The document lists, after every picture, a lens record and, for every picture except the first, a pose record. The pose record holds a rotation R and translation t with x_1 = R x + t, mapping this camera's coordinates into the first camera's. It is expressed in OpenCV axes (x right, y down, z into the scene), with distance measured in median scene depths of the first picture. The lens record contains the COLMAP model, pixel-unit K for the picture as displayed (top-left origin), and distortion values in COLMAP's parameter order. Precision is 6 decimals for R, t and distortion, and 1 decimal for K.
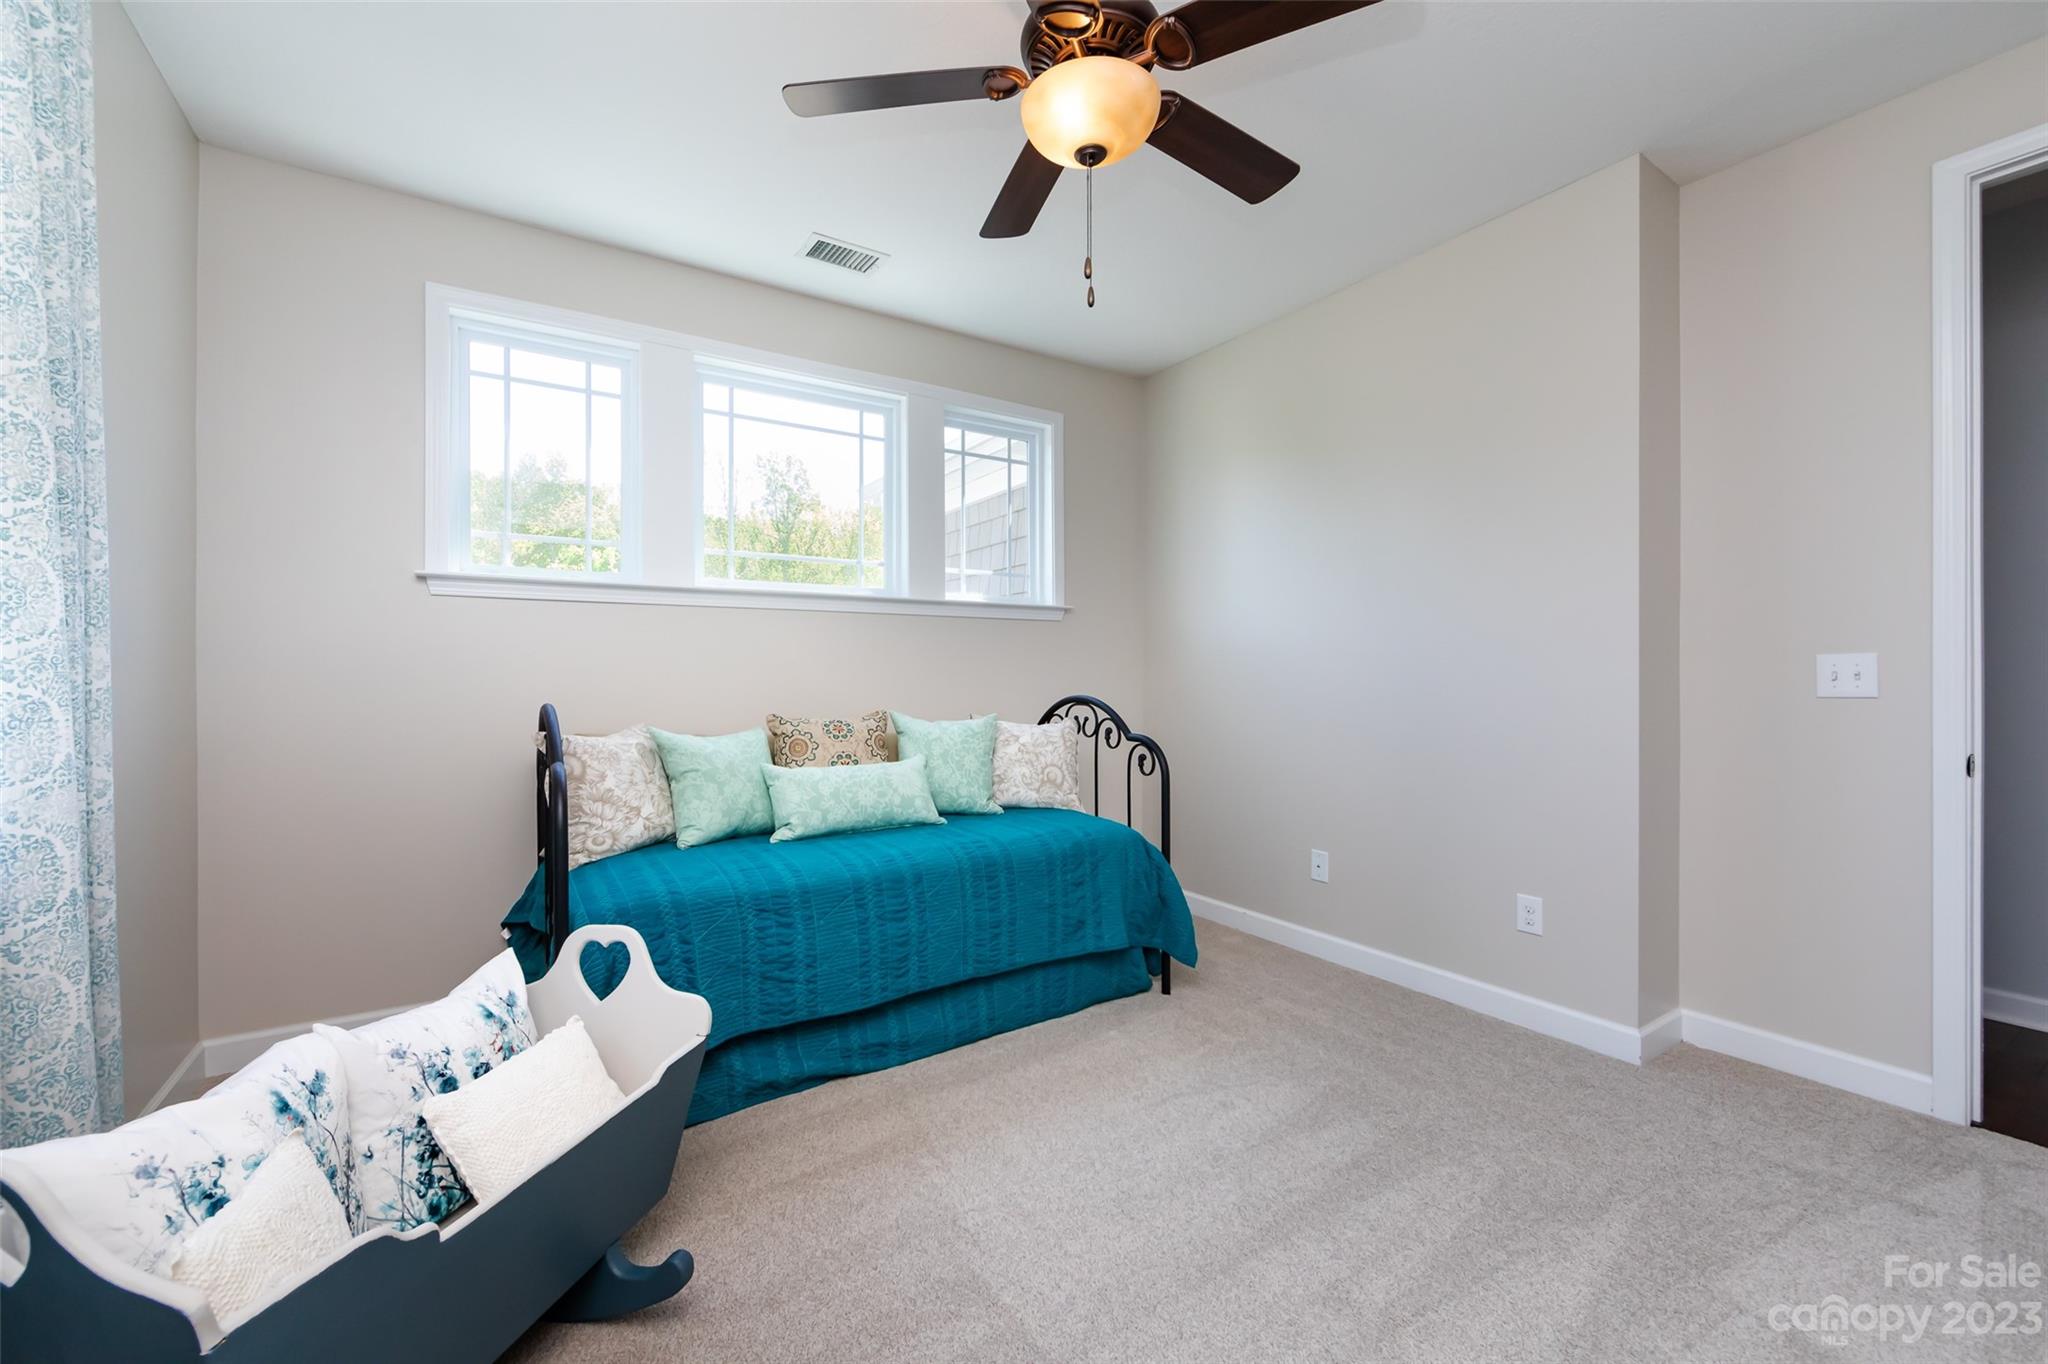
lens RADIAL K [[798.9, 0, 1014.2], [0, 798.9, 681.0], [0, 0, 1]] dist [0.000088, -0.000712]
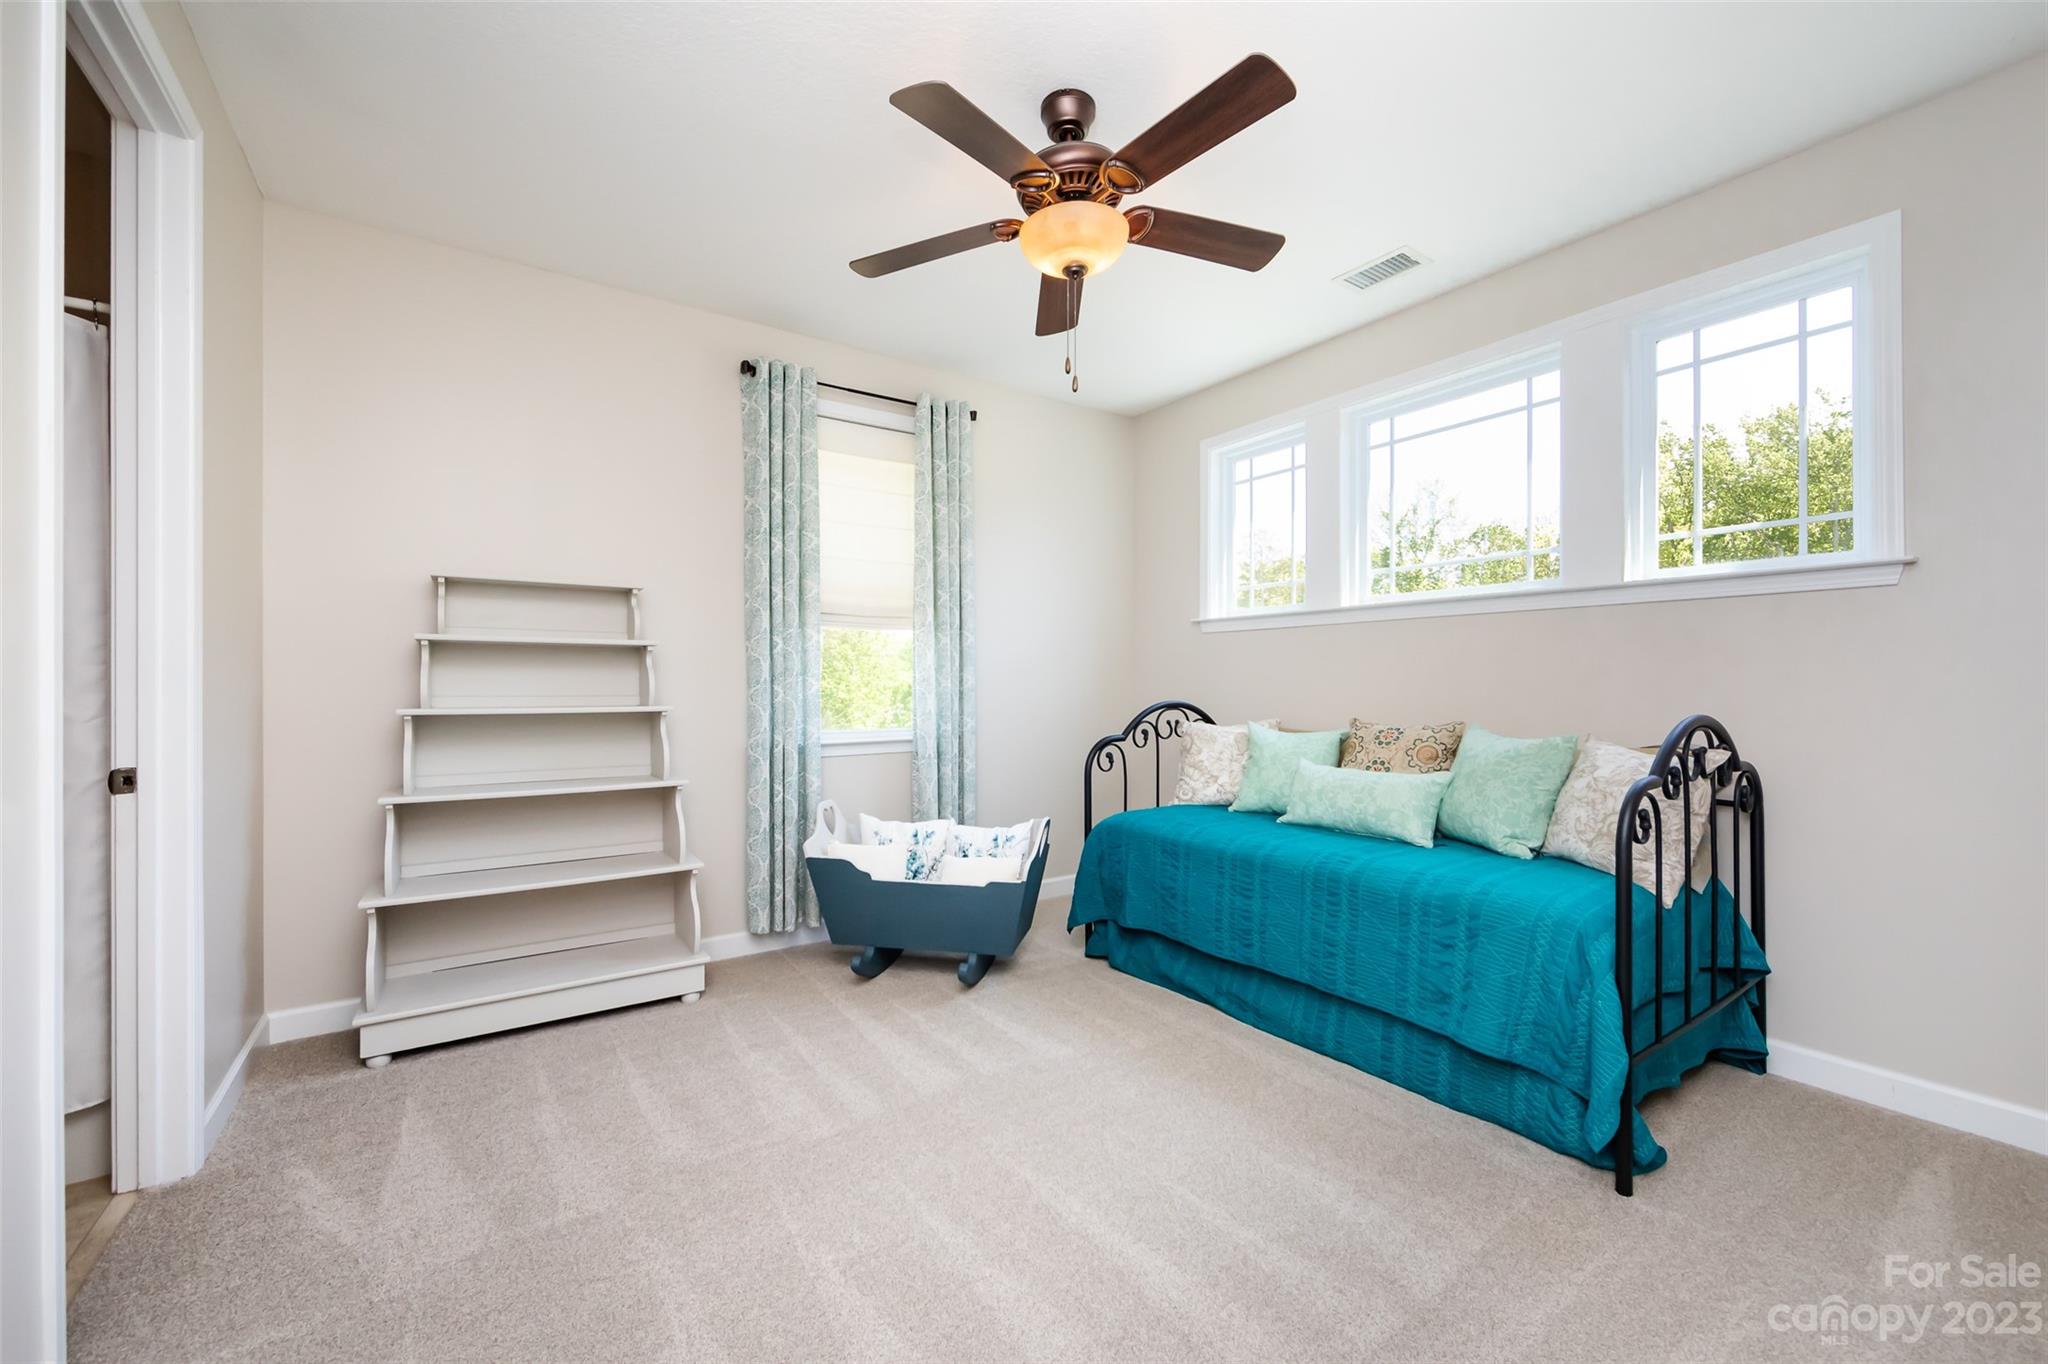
lens RADIAL K [[803.4, 0, 1020.2], [0, 803.4, 688.2], [0, 0, 1]] dist [-0.001686, -0.000218]
pose [[0.050126, 0.007527, -0.998715, 0.873664], [-0.005773, 0.999957, 0.007246, -0.005751], [0.998726, 0.005402, 0.050167, 0.545698]]
